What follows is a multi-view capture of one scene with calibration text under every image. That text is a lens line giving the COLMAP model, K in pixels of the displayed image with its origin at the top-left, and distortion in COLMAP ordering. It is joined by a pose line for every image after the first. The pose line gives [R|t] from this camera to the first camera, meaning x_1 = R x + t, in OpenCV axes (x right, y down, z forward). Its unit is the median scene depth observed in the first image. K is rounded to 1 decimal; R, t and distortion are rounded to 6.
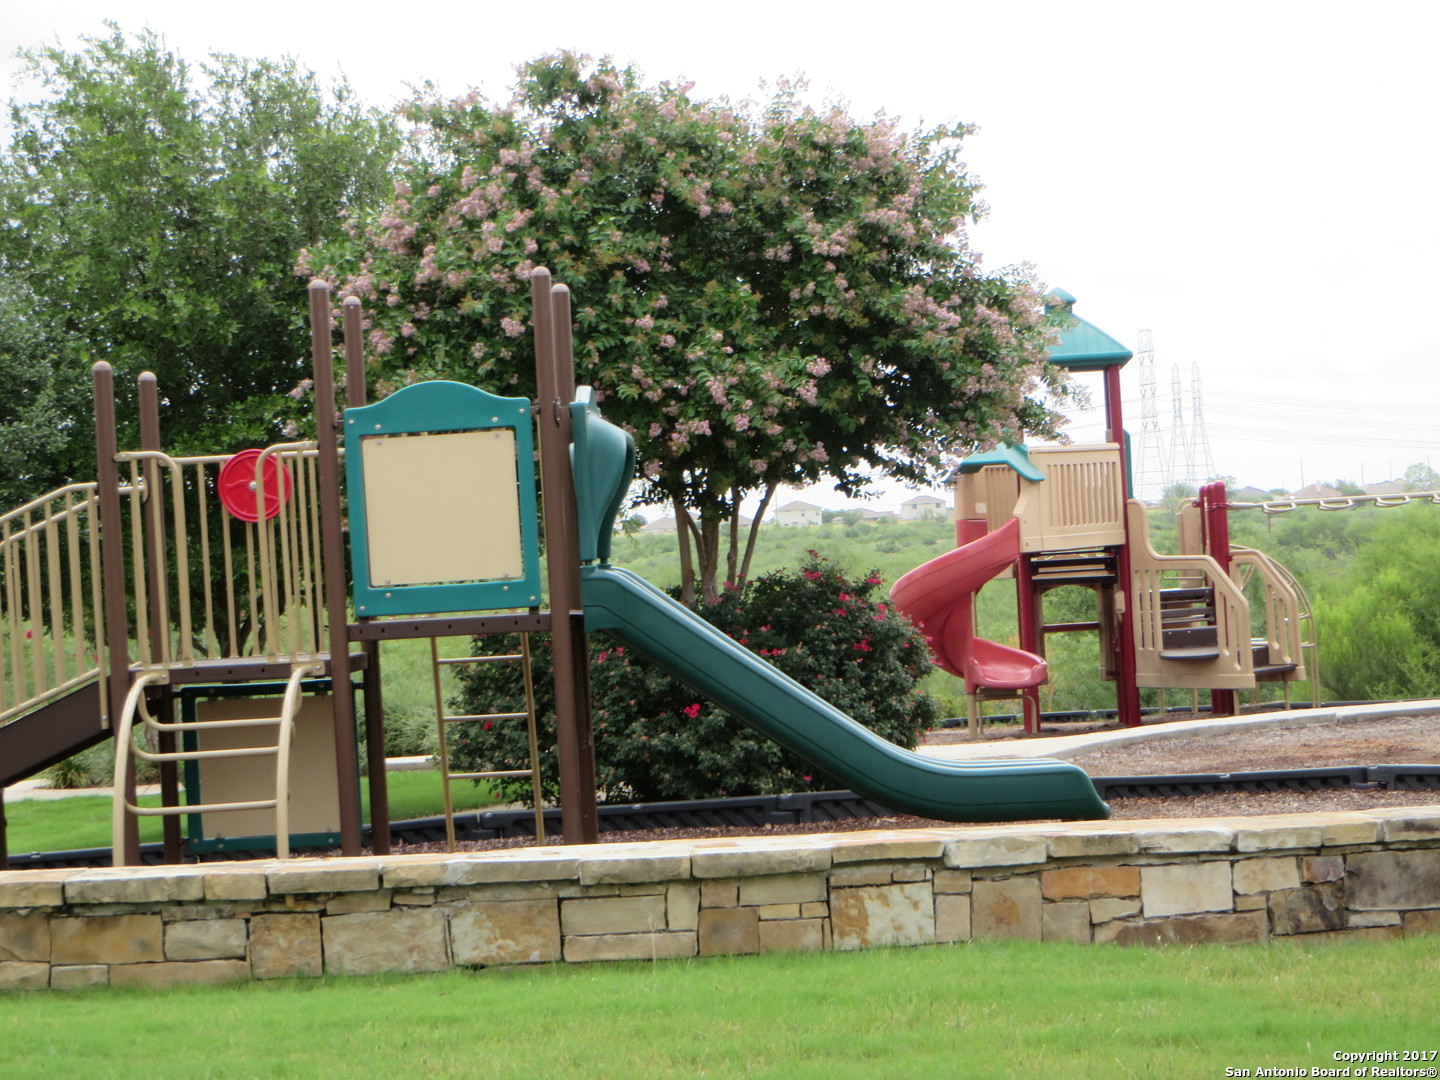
lens RADIAL K [[3473.8, 0, 719.7], [0, 3473.8, 537.4], [0, 0, 1]] dist [0.001049, 0.000000]
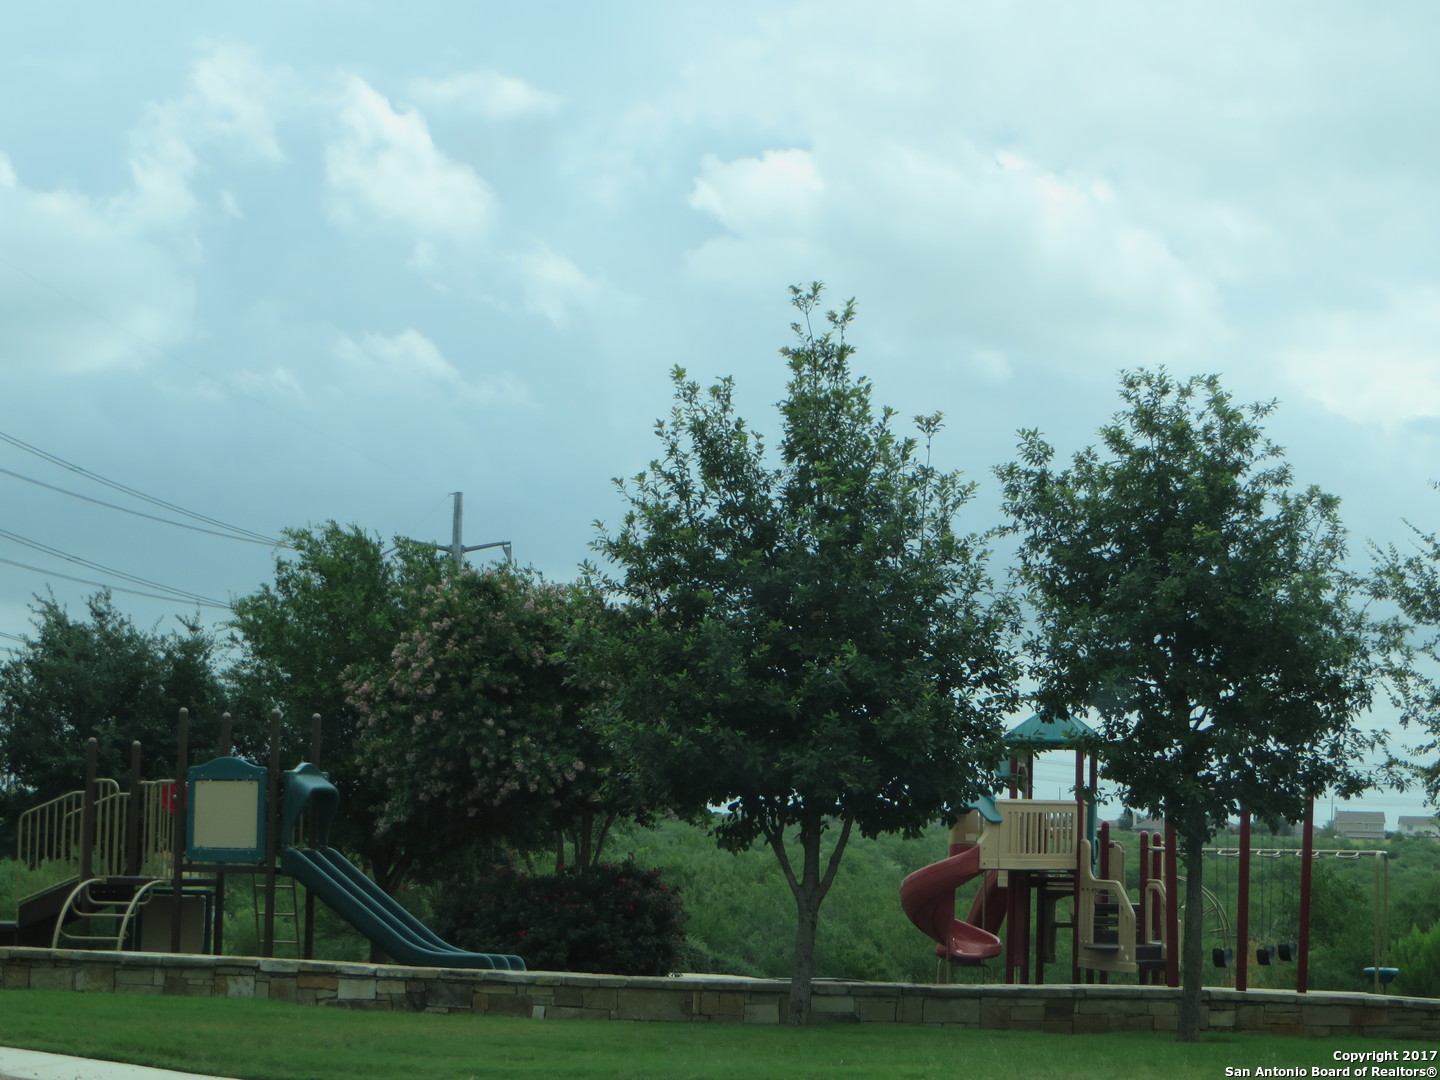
lens RADIAL K [[3473.8, 0, 719.9], [0, 3473.8, 542.1], [0, 0, 1]] dist [0.001049, 0.000000]
pose [[0.965058, 0.055646, -0.256060, 1.018595], [-0.075807, 0.994694, -0.069543, -0.066299], [0.250831, 0.086524, 0.964156, -1.394559]]
